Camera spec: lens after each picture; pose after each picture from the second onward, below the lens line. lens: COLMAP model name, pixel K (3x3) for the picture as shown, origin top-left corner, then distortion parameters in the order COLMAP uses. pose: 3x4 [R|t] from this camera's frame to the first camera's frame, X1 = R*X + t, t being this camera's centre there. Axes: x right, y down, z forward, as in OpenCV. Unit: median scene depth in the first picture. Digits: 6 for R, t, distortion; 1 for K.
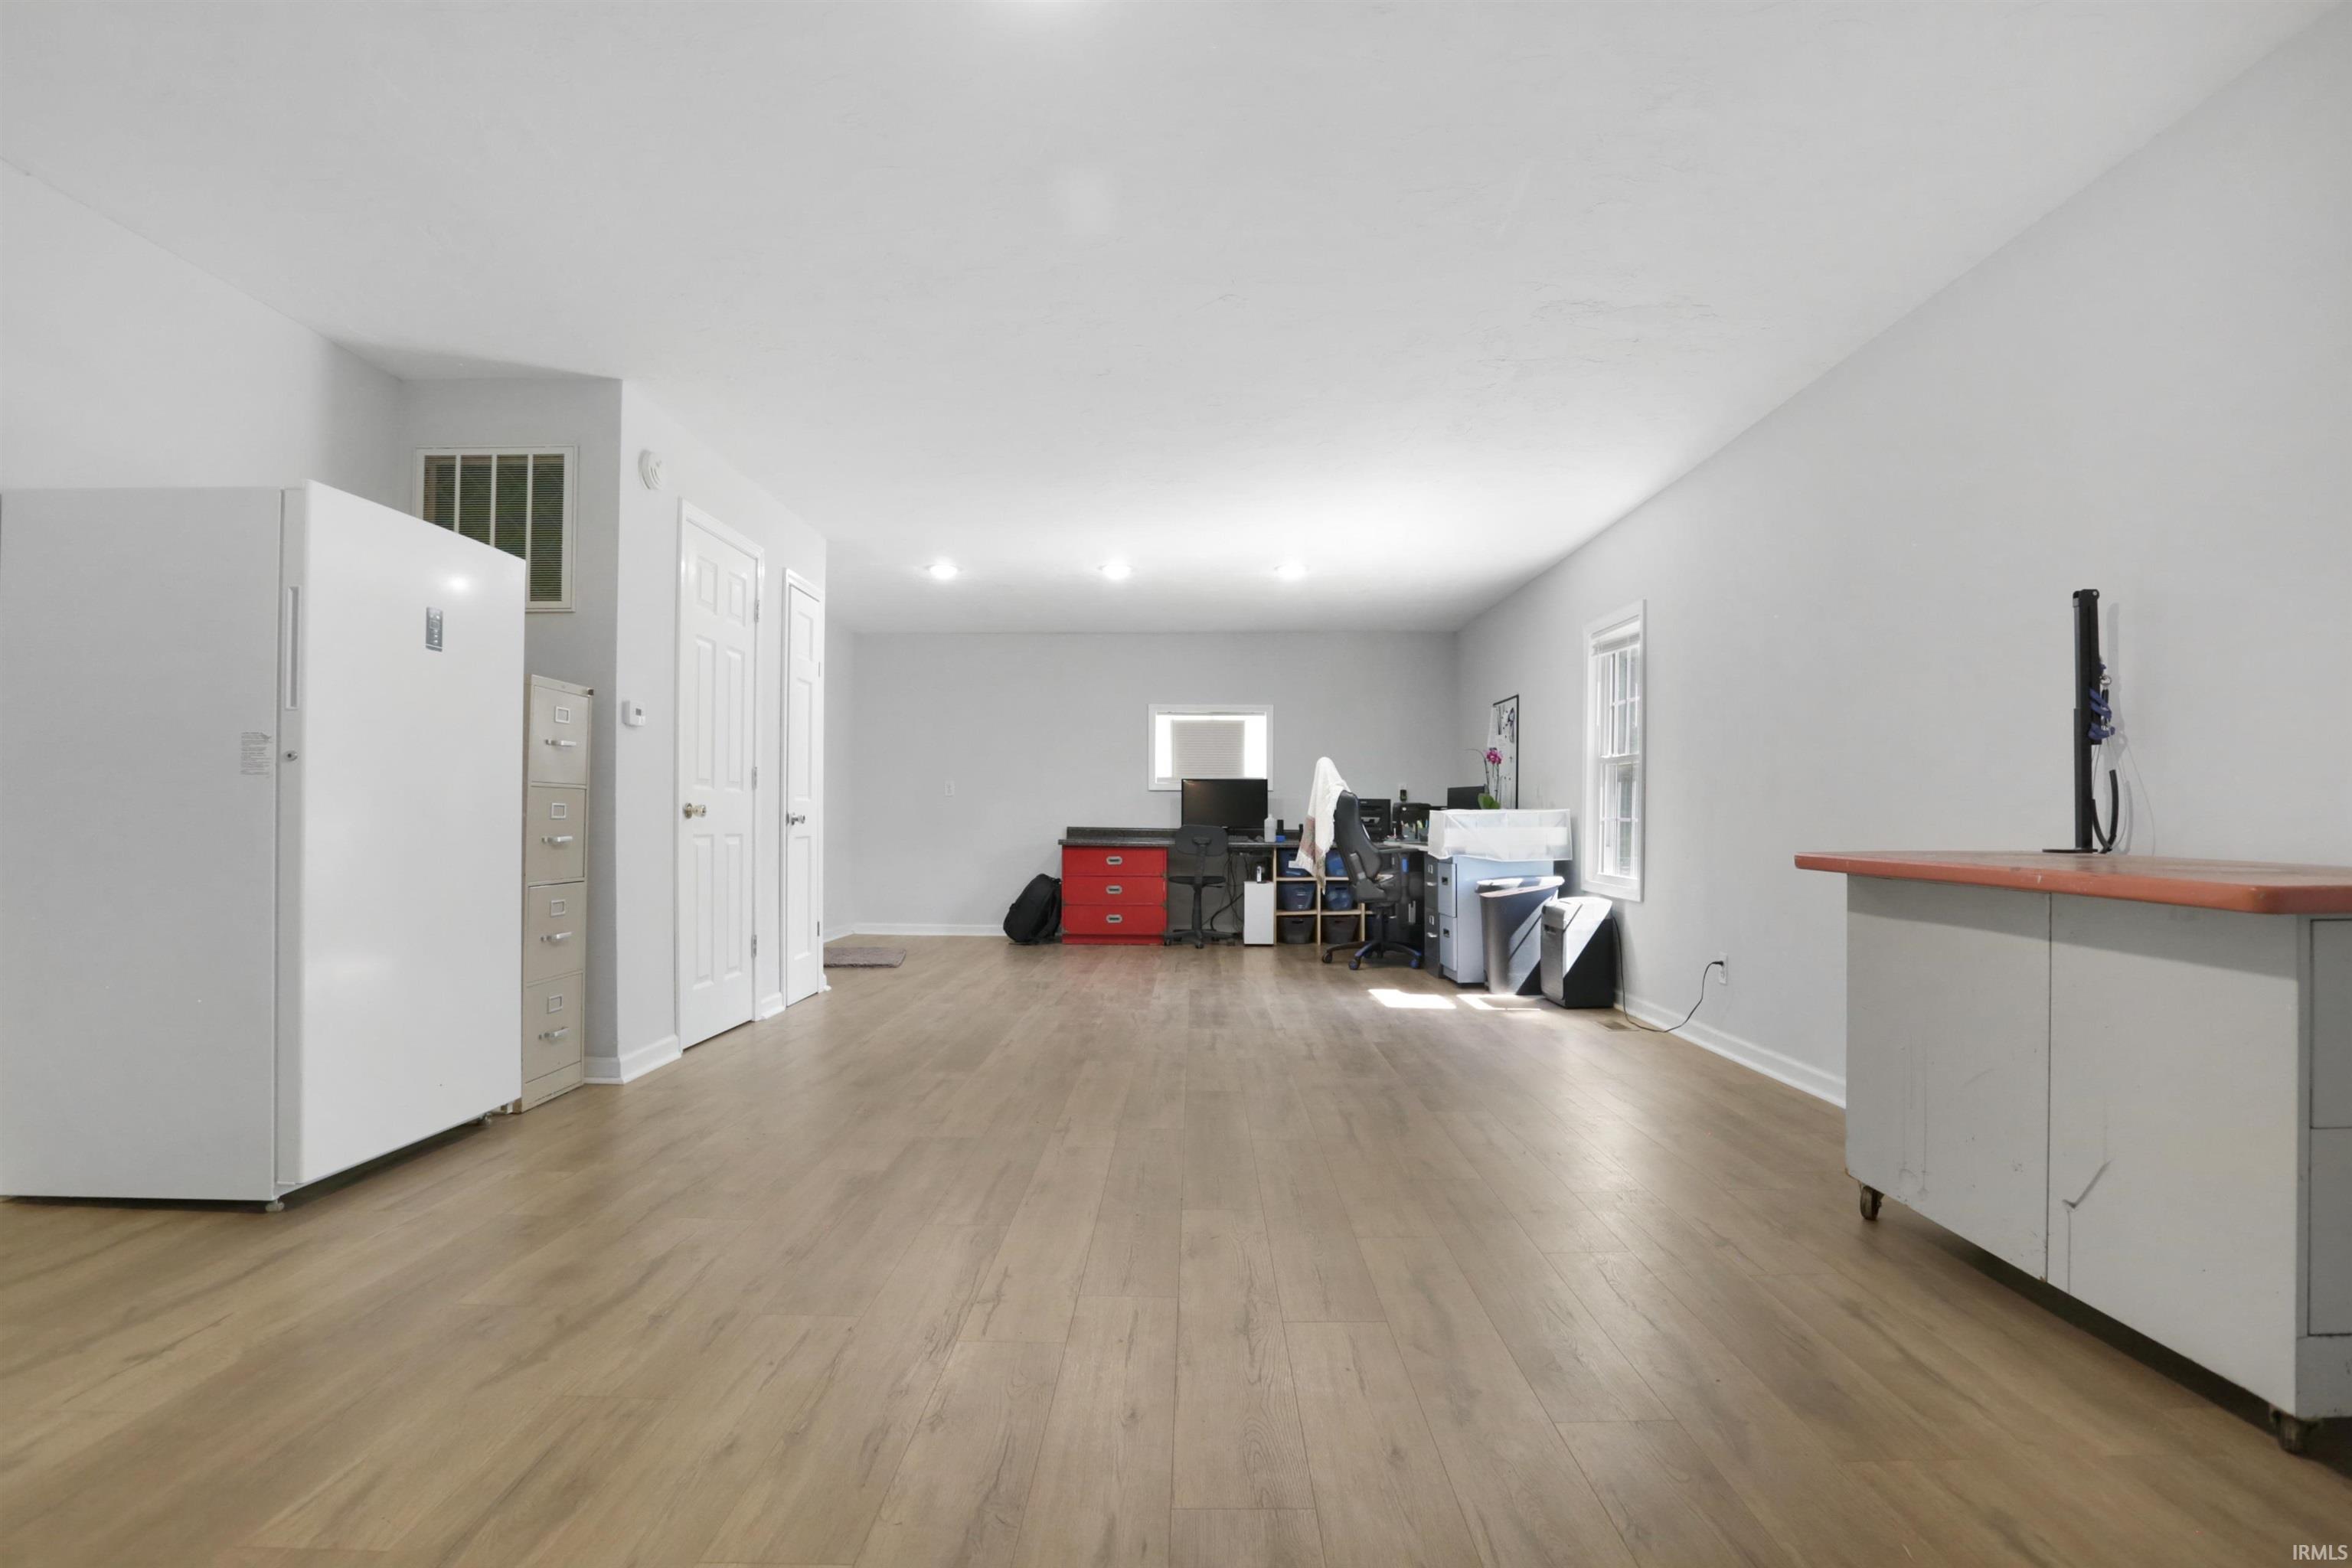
lens RADIAL K [[1162.6, 0, 1177.8], [0, 1162.6, 812.4], [0, 0, 1]] dist [-0.083868, 0.030457]
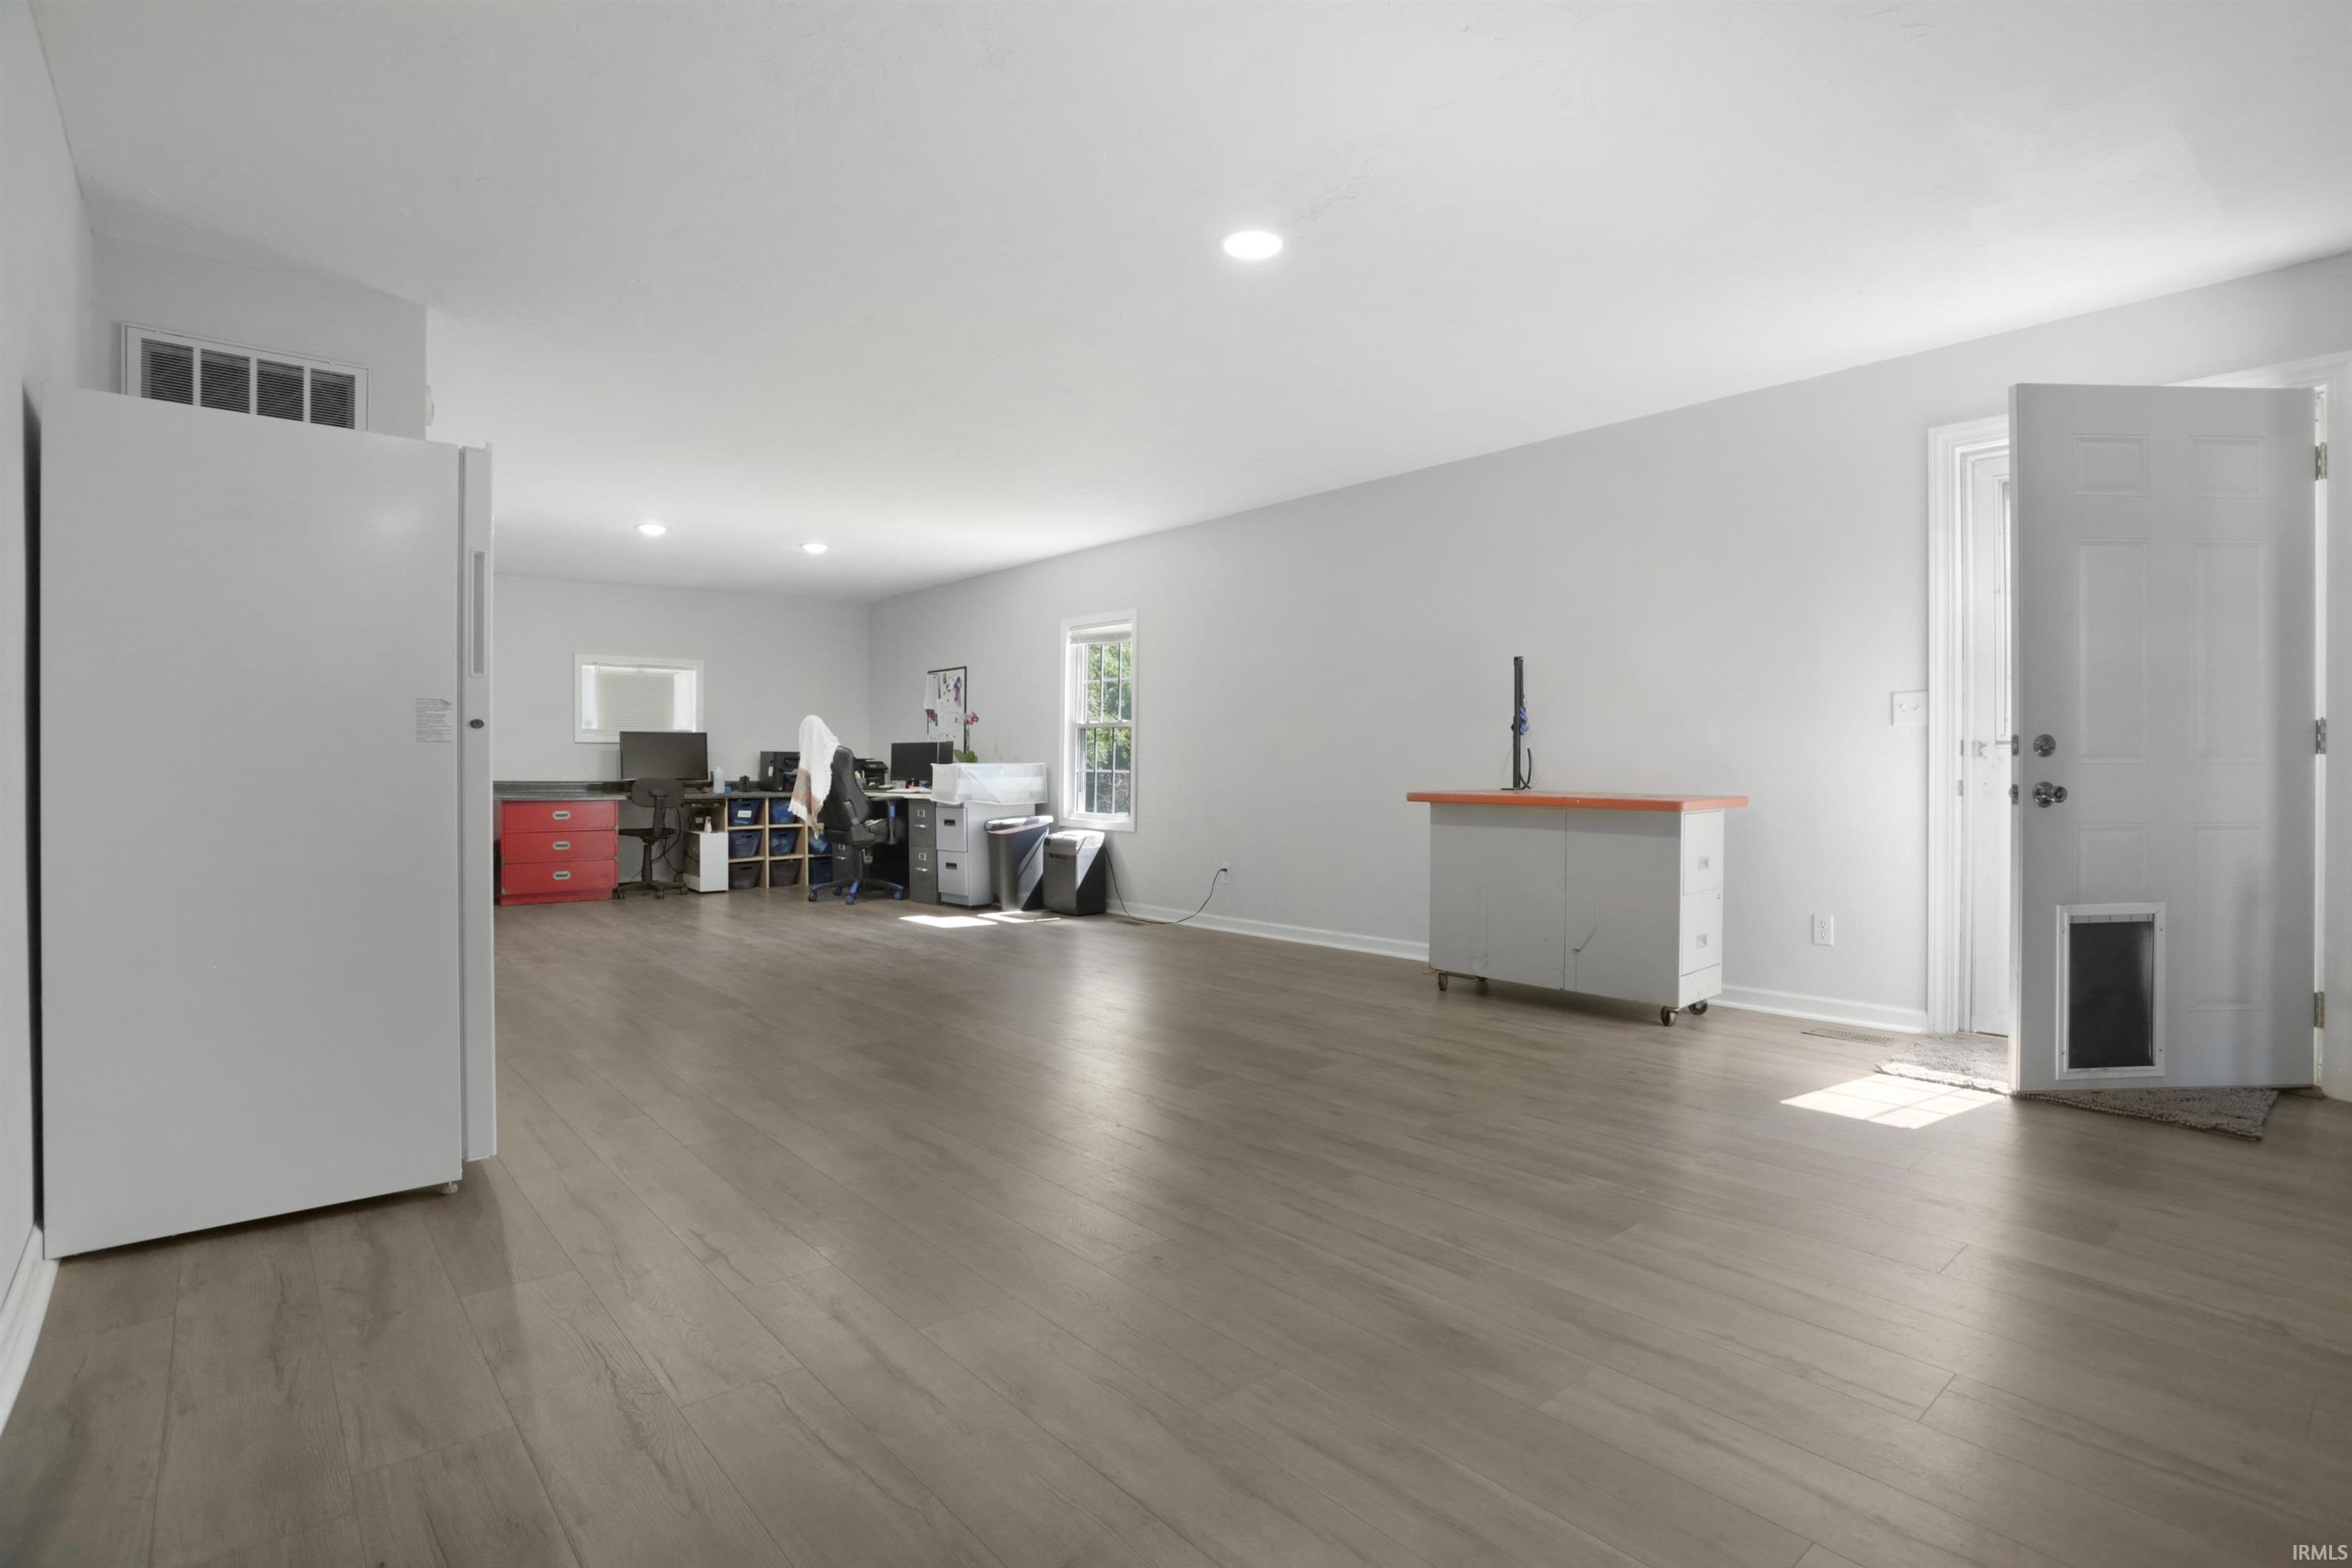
lens RADIAL K [[1155.9, 0, 1169.1], [0, 1155.9, 772.6], [0, 0, 1]] dist [-0.083346, 0.041932]
pose [[0.762486, -0.008295, 0.646952, -0.366885], [0.000399, 0.999924, 0.012351, -0.007229], [-0.647005, -0.009159, 0.762431, -0.057047]]
